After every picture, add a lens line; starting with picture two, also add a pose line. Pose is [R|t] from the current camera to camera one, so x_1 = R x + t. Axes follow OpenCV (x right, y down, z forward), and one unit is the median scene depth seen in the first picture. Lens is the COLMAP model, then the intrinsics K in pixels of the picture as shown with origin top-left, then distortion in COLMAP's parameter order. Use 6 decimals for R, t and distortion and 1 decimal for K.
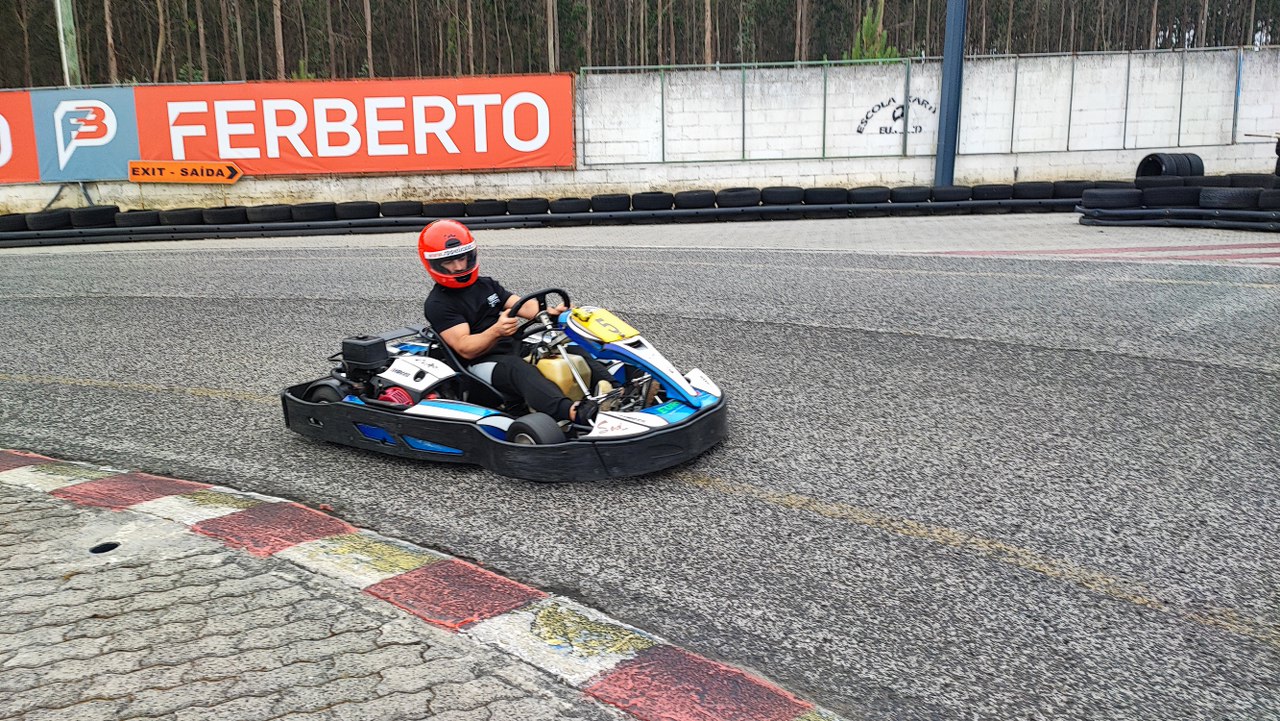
lens RADIAL K [[912.5, 0, 639.5], [0, 912.5, 366.0], [0, 0, 1]] dist [0.050074, -0.047364]
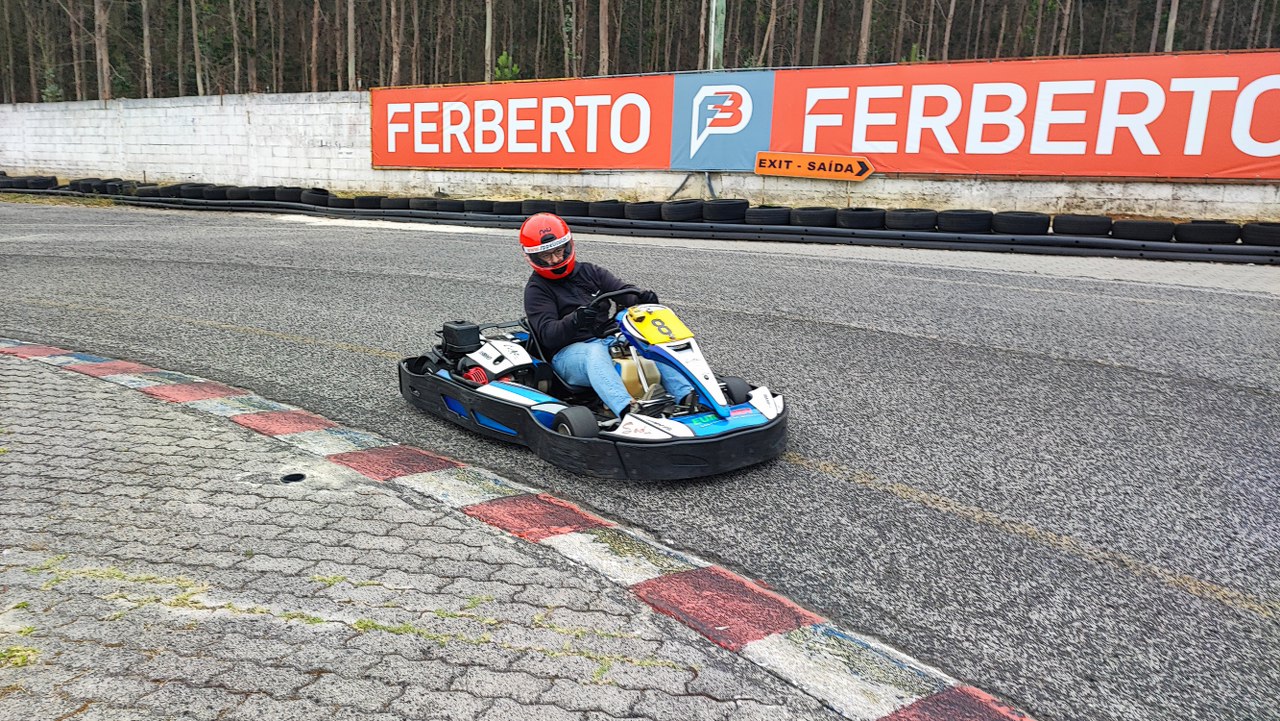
lens RADIAL K [[952.5, 0, 626.6], [0, 952.5, 341.3], [0, 0, 1]] dist [0.061149, -0.053901]
pose [[0.863532, 0.138110, -0.485013, -0.173568], [-0.153797, 0.988074, 0.007534, -0.022208], [0.480269, 0.068088, 0.874475, 0.116072]]
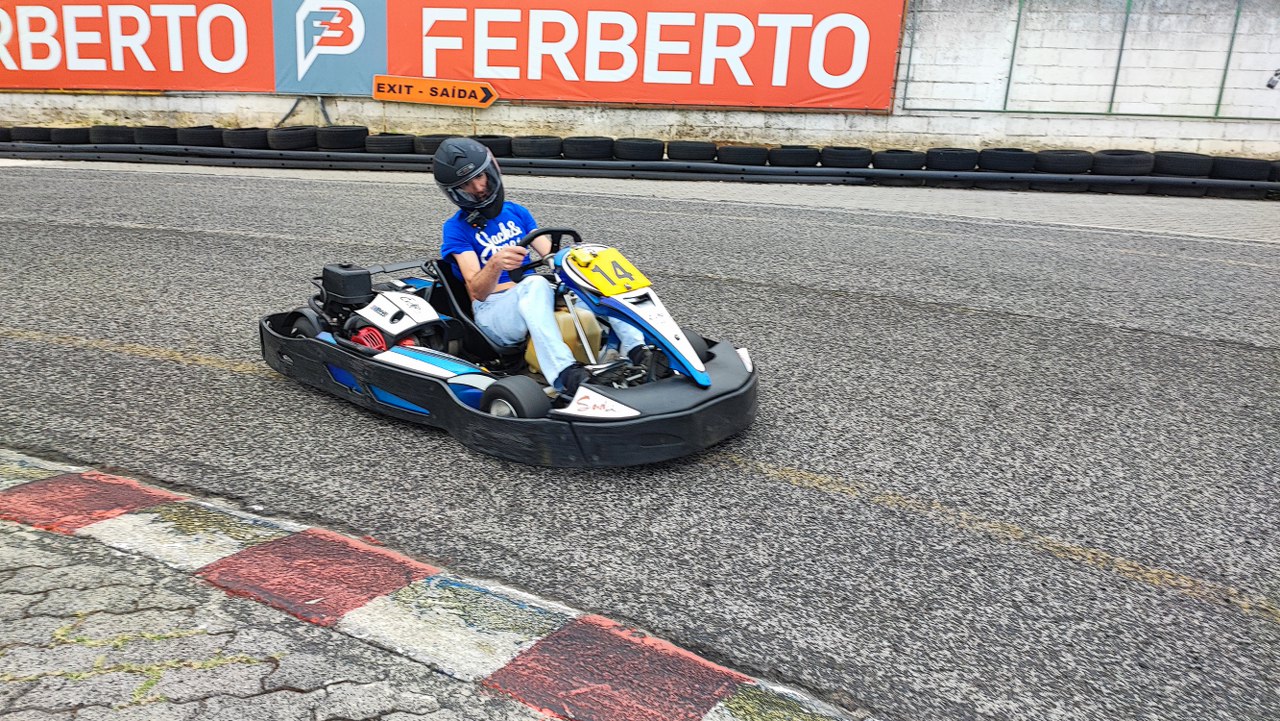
lens RADIAL K [[966.5, 0, 627.2], [0, 966.5, 337.9], [0, 0, 1]] dist [0.049324, -0.046367]
pose [[0.986135, 0.091869, -0.138195, -0.171872], [-0.089789, 0.995735, 0.021221, -0.019762], [0.139555, -0.008518, 0.990178, 0.138870]]
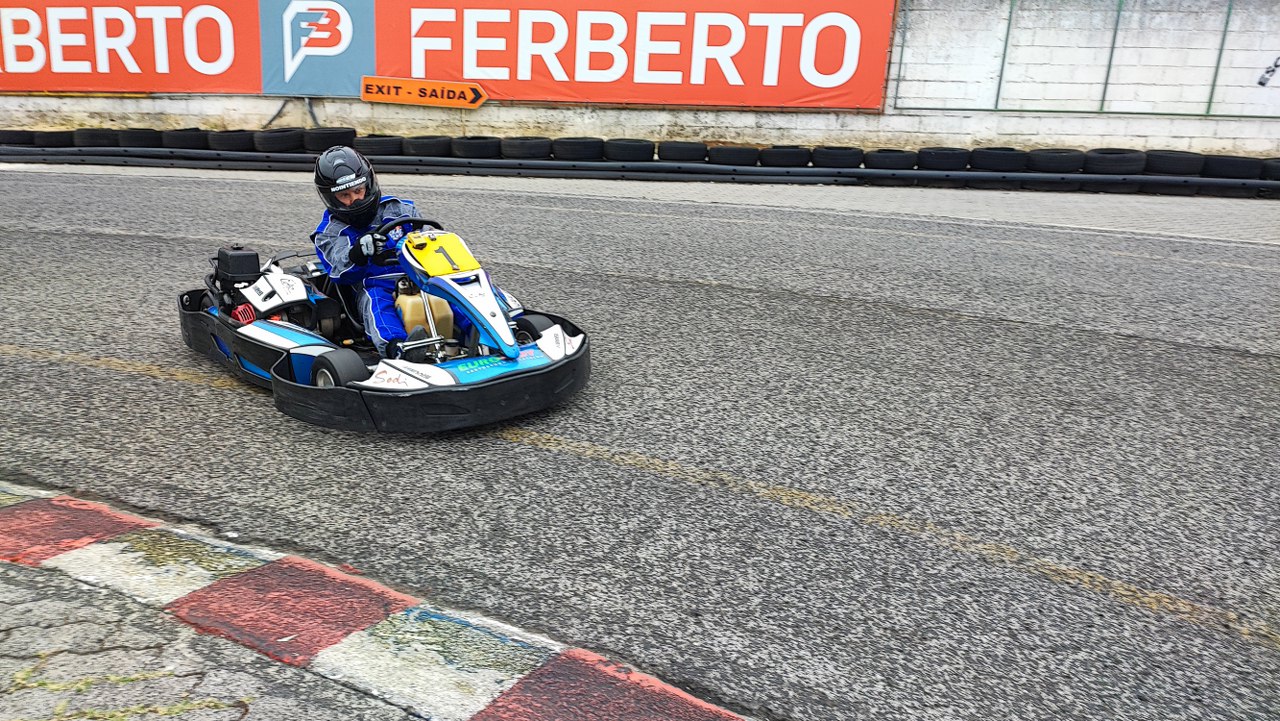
lens RADIAL K [[966.5, 0, 627.2], [0, 966.5, 337.9], [0, 0, 1]] dist [0.049324, -0.046367]
pose [[0.987568, 0.086776, -0.131073, -0.171475], [-0.084413, 0.996154, 0.023487, -0.023797], [0.132607, -0.012131, 0.991094, 0.143808]]
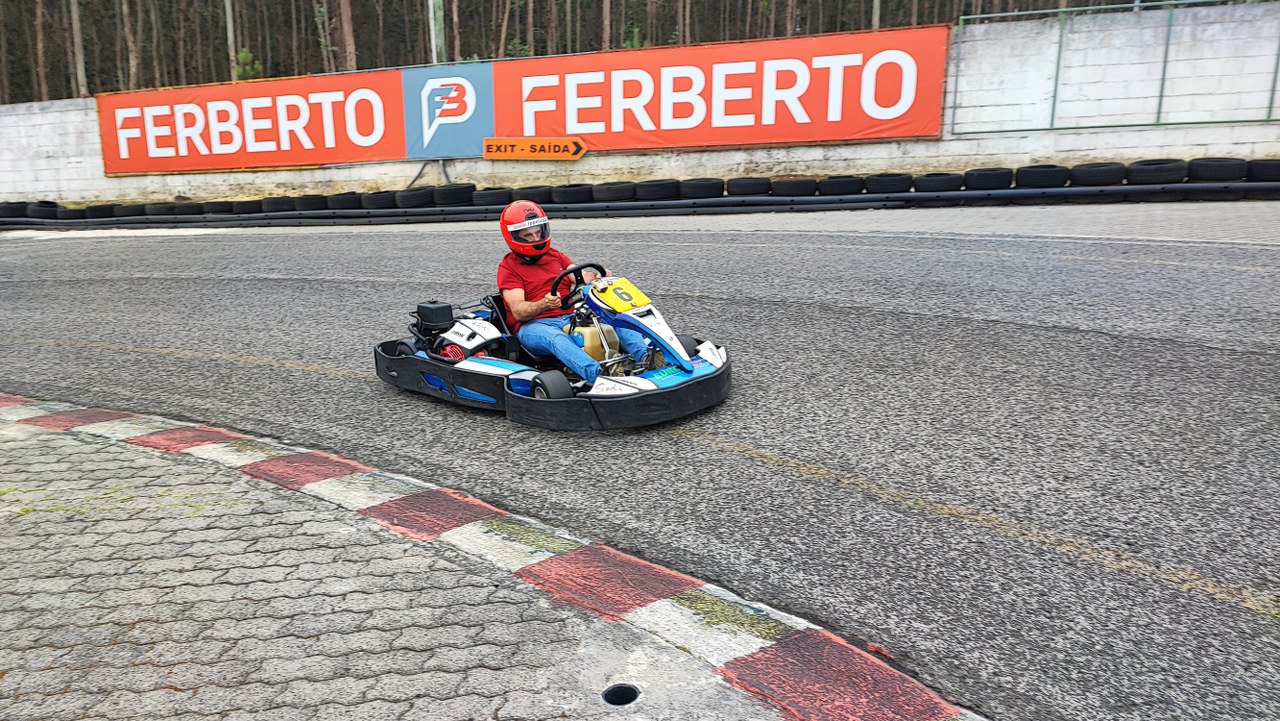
lens RADIAL K [[919.0, 0, 641.5], [0, 919.0, 420.3], [0, 0, 1]] dist [0.024387, -0.007593]
pose [[0.955222, 0.076445, -0.285844, -0.075348], [-0.051905, 0.994361, 0.092474, -0.017340], [0.291302, -0.073496, 0.953804, 0.067232]]
